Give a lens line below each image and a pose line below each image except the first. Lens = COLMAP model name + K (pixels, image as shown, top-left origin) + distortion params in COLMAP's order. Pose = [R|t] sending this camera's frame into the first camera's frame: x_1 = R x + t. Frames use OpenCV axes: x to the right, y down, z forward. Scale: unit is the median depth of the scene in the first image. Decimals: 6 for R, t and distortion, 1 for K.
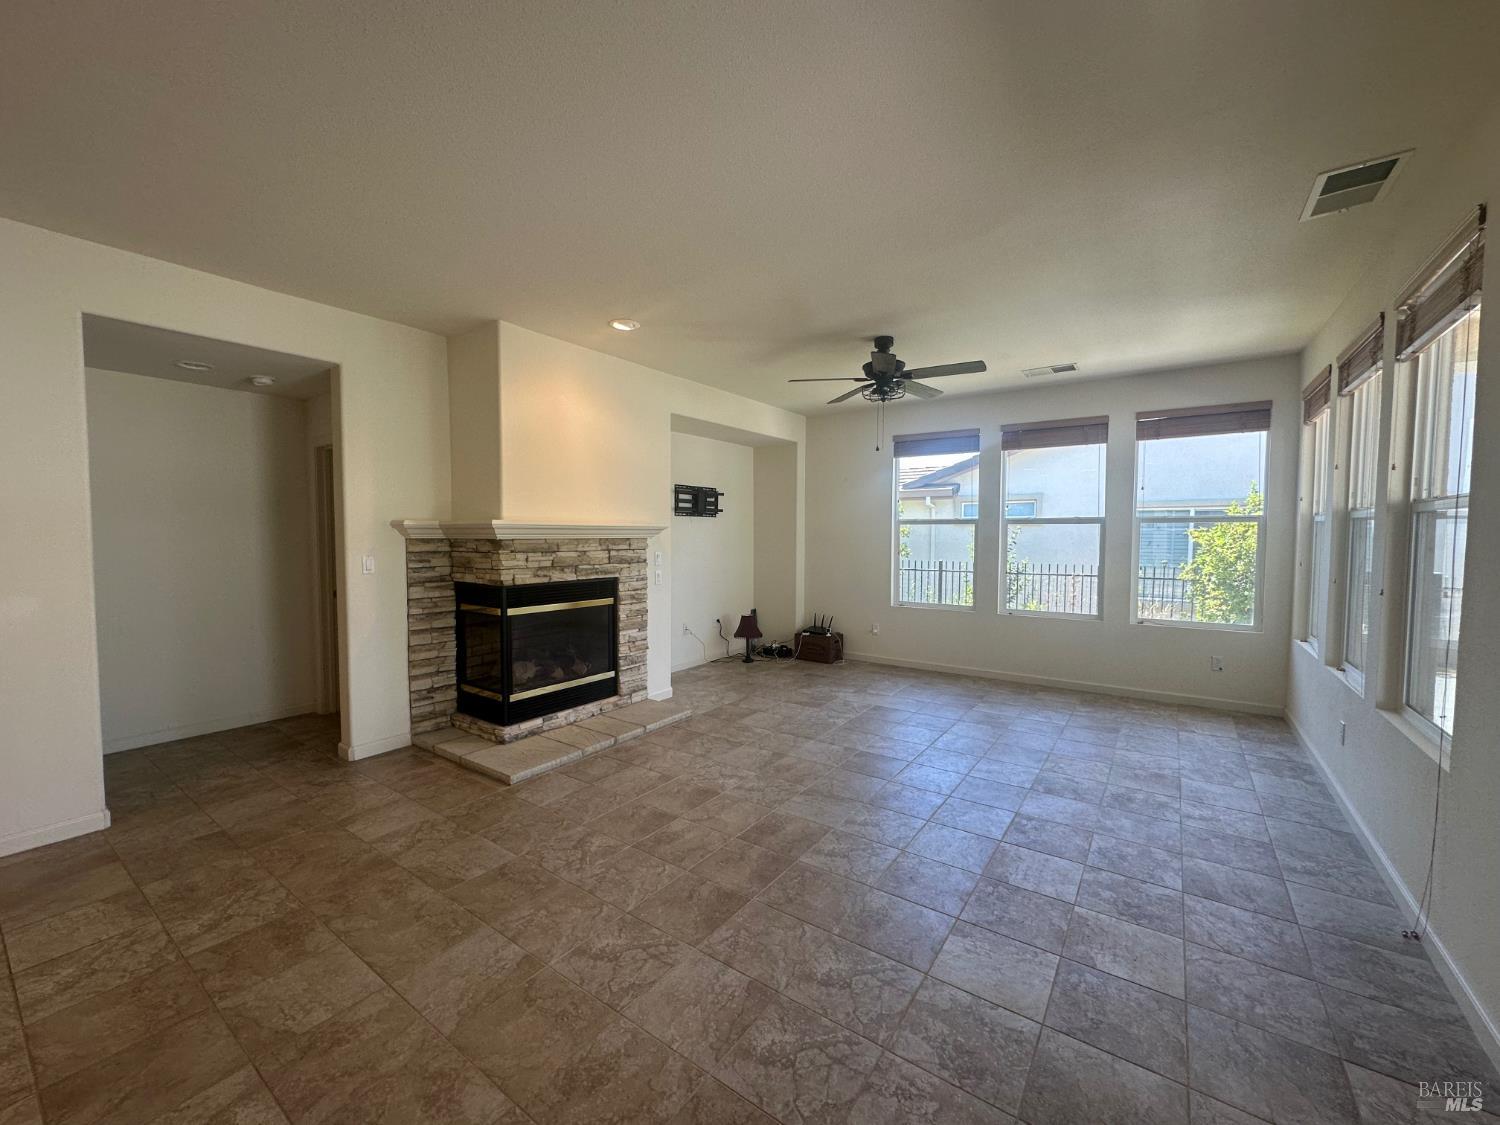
lens RADIAL K [[594.2, 0, 750.0], [0, 594.2, 562.5], [0, 0, 1]] dist [-0.001891, 0.000044]
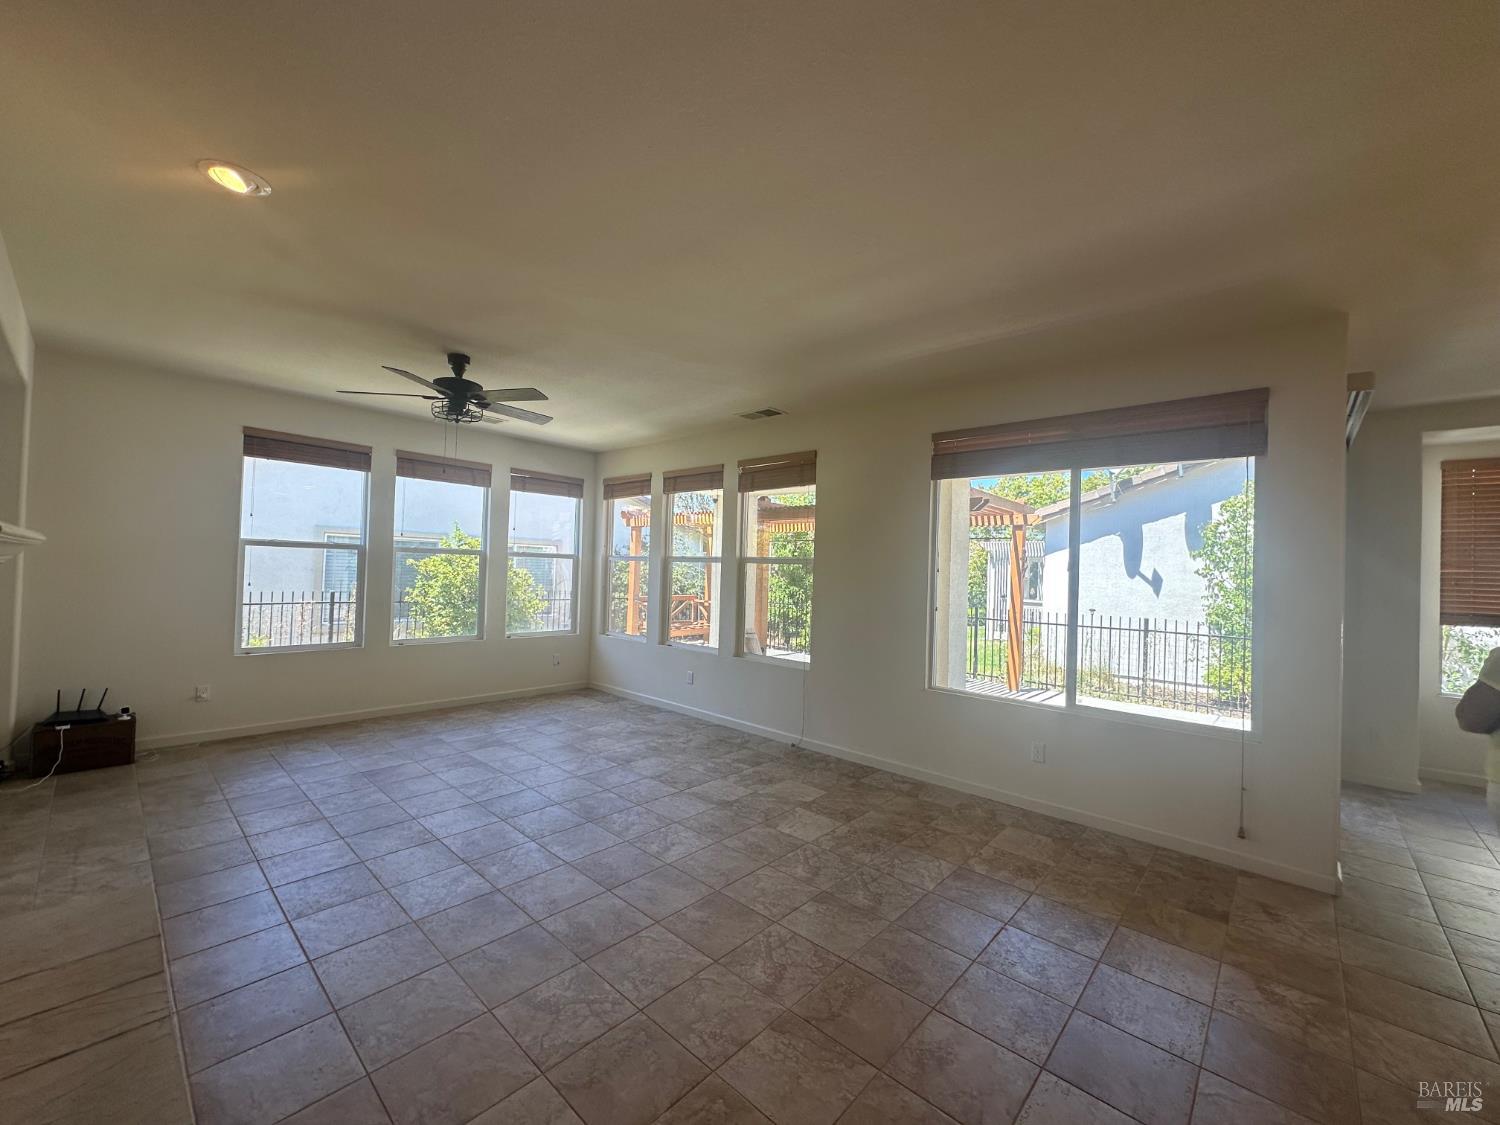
lens RADIAL K [[594.2, 0, 750.0], [0, 594.2, 562.5], [0, 0, 1]] dist [-0.001891, 0.000044]
pose [[0.128277, 0.016293, 0.991604, -0.647078], [0.017991, 0.999662, -0.018753, -0.027385], [-0.991575, 0.020246, 0.127941, 0.439846]]
